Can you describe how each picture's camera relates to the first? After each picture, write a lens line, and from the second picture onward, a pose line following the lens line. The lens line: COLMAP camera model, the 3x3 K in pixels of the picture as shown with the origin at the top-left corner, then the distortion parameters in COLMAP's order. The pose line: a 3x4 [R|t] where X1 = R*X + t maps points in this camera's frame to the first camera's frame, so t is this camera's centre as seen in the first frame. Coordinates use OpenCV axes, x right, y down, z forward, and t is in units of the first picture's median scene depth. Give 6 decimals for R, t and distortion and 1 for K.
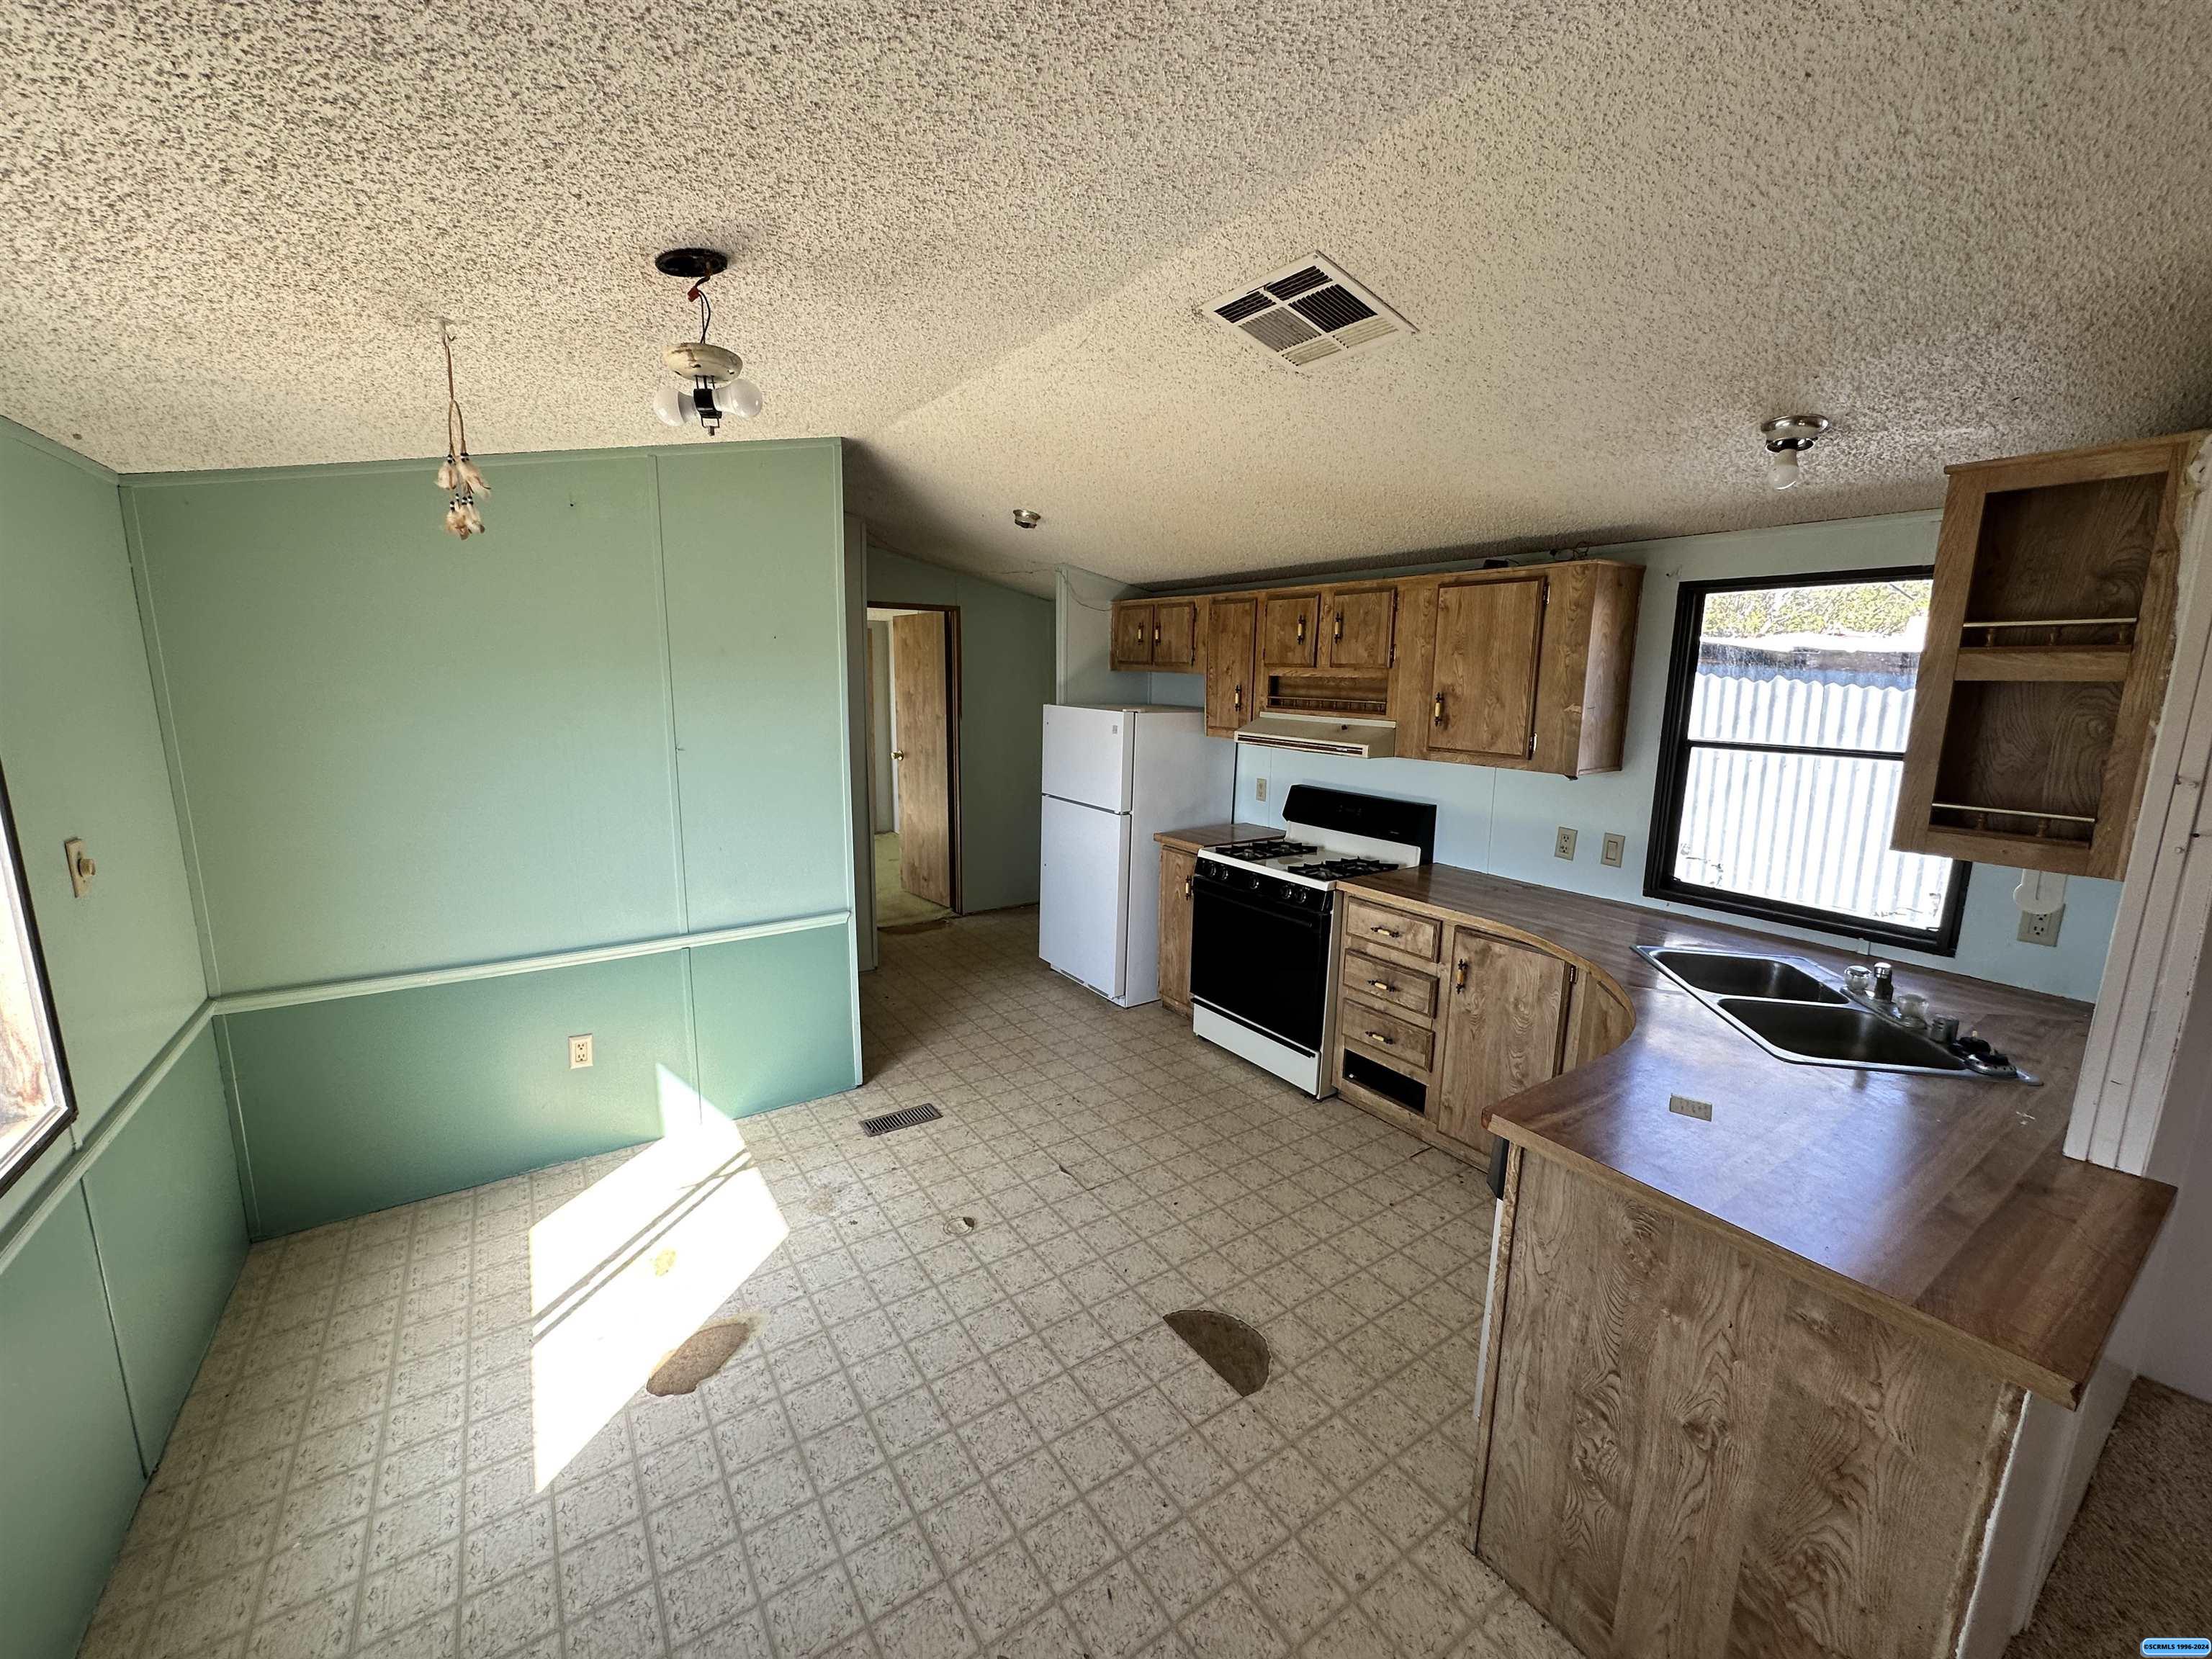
lens RADIAL K [[882.9, 0, 1101.9], [0, 882.9, 830.7], [0, 0, 1]] dist [-0.008021, 0.000001]
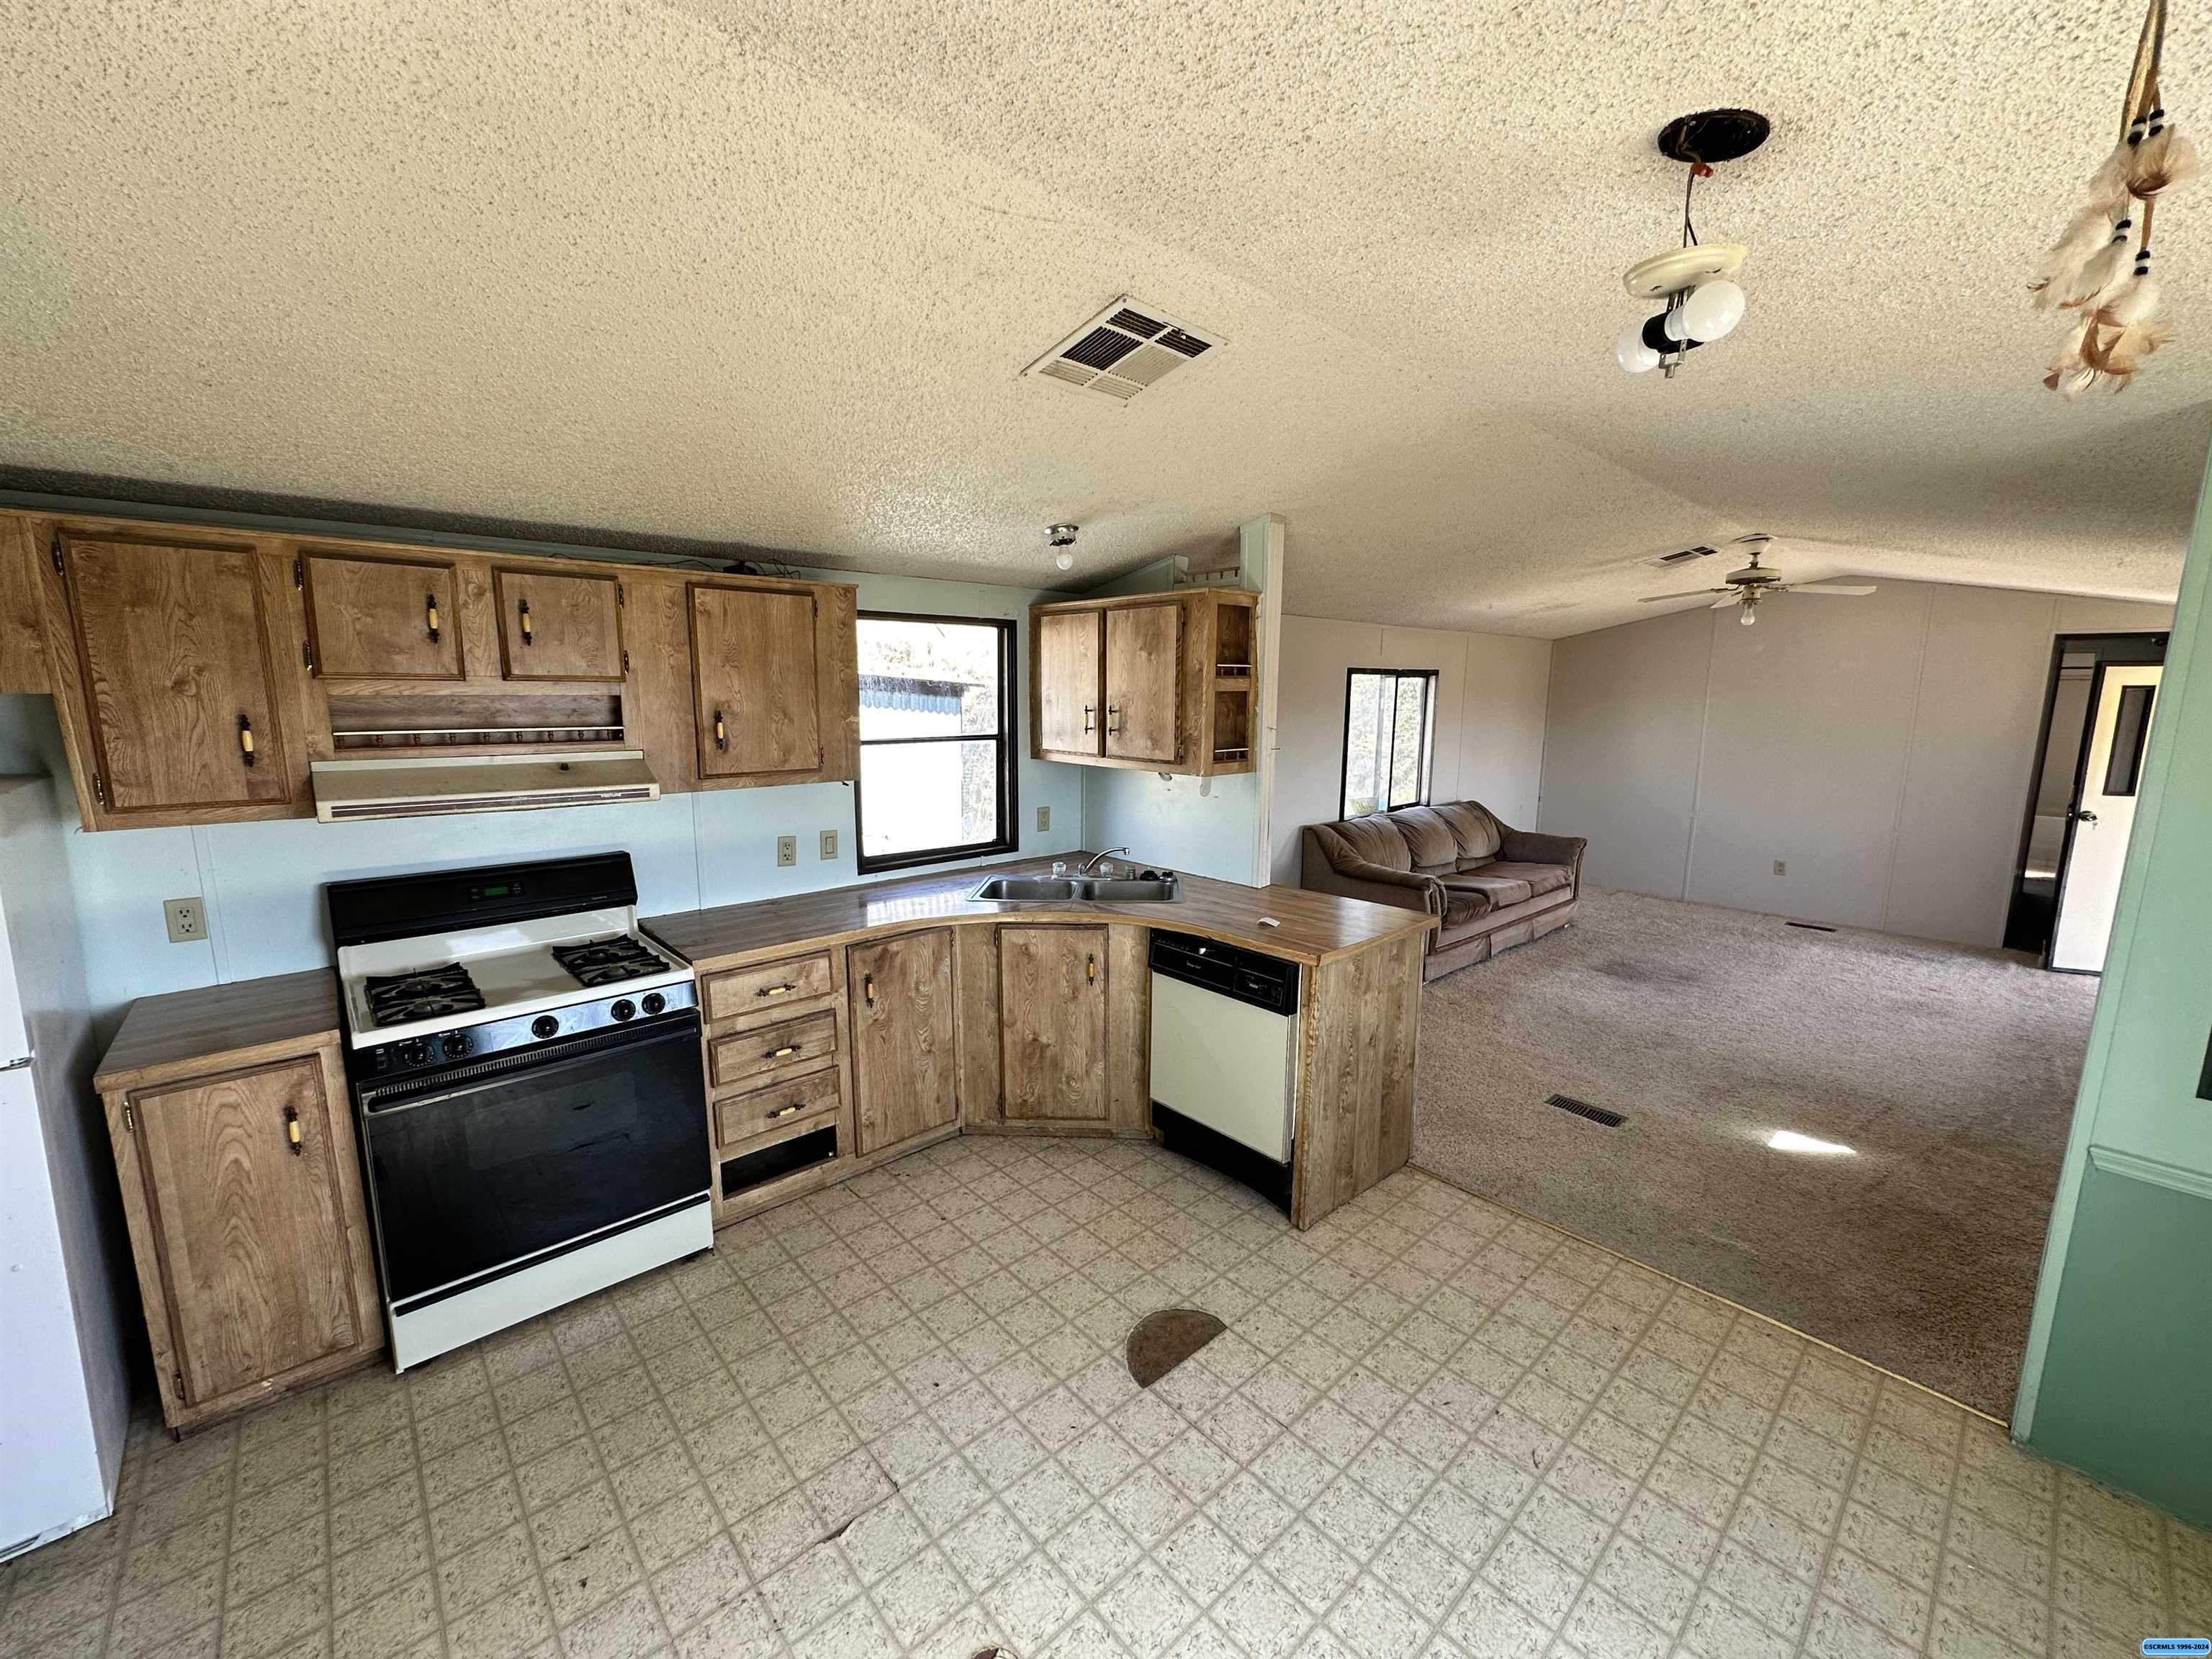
lens RADIAL K [[882.9, 0, 1108.0], [0, 882.9, 829.5], [0, 0, 1]] dist [-0.008021, 0.000001]
pose [[-0.145372, -0.170054, 0.974653, -0.537902], [0.169380, 0.966297, 0.193860, -0.148907], [-0.974770, 0.193268, -0.111669, 0.759059]]
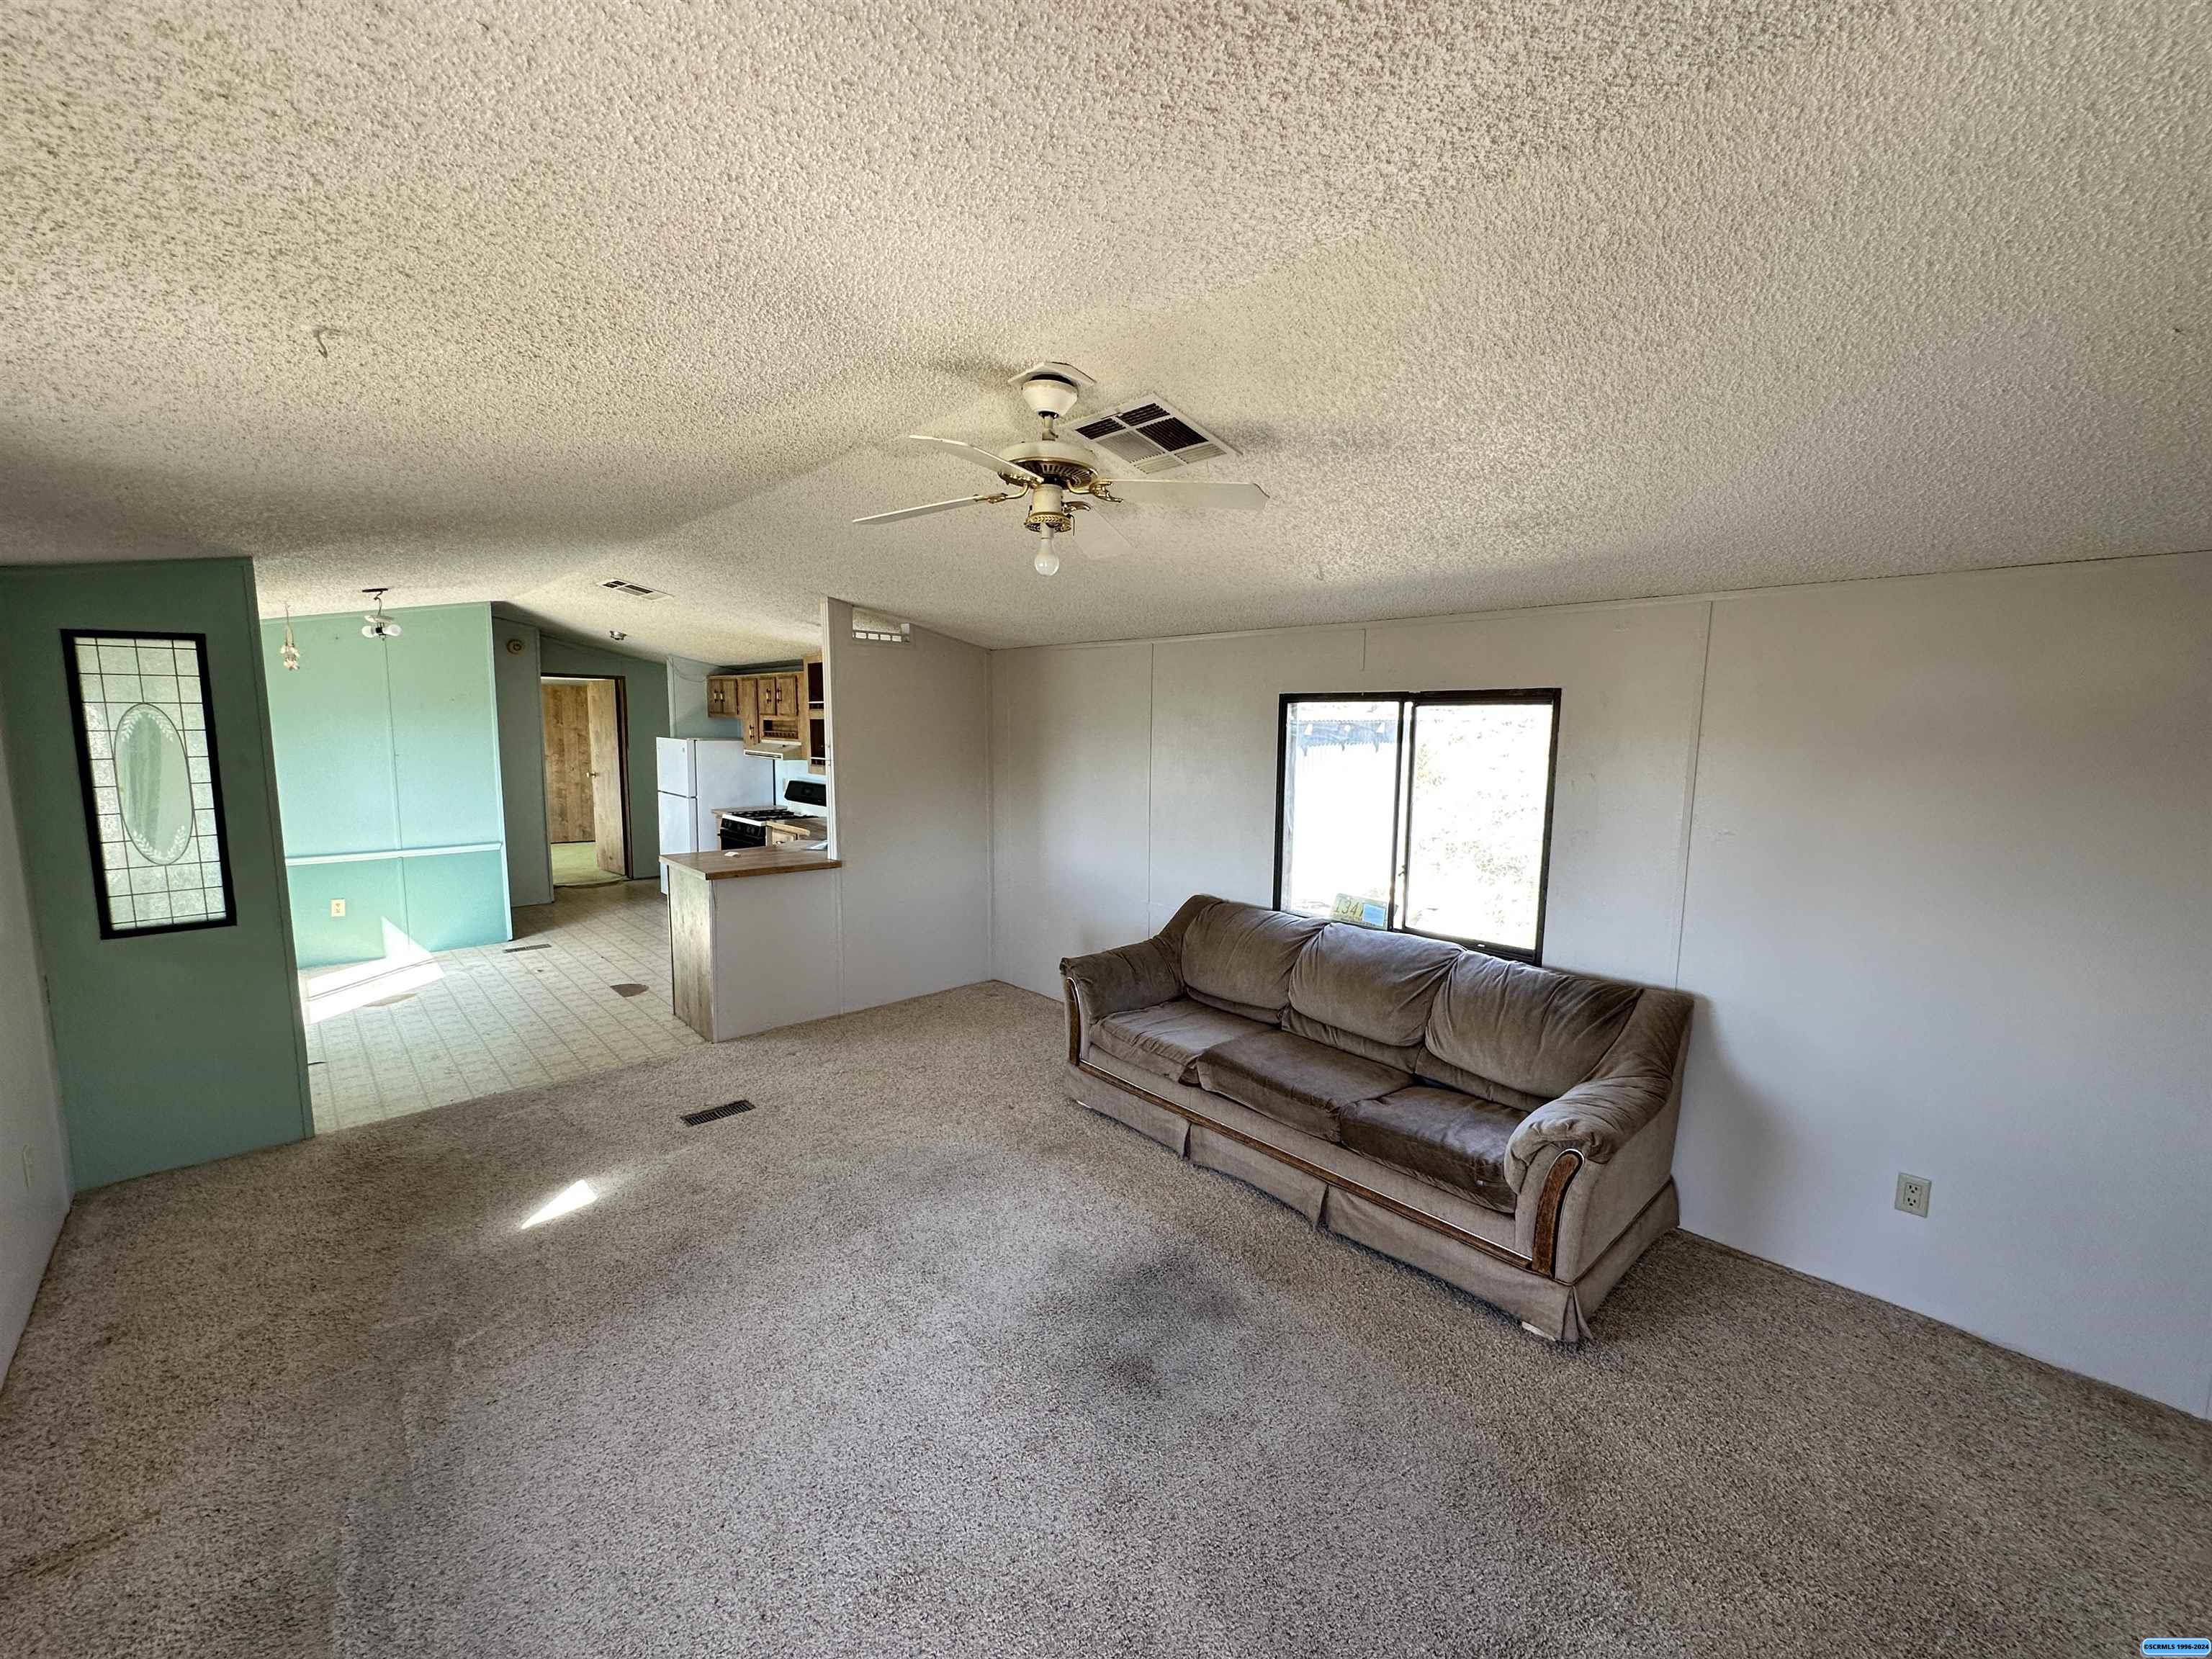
lens RADIAL K [[882.9, 0, 1114.3], [0, 882.9, 825.5], [0, 0, 1]] dist [-0.008021, 0.000001]
pose [[0.984099, -0.019283, 0.176569, 0.739100], [0.029734, 0.997946, -0.056738, 0.218938], [-0.175112, 0.061086, 0.982652, -1.187139]]
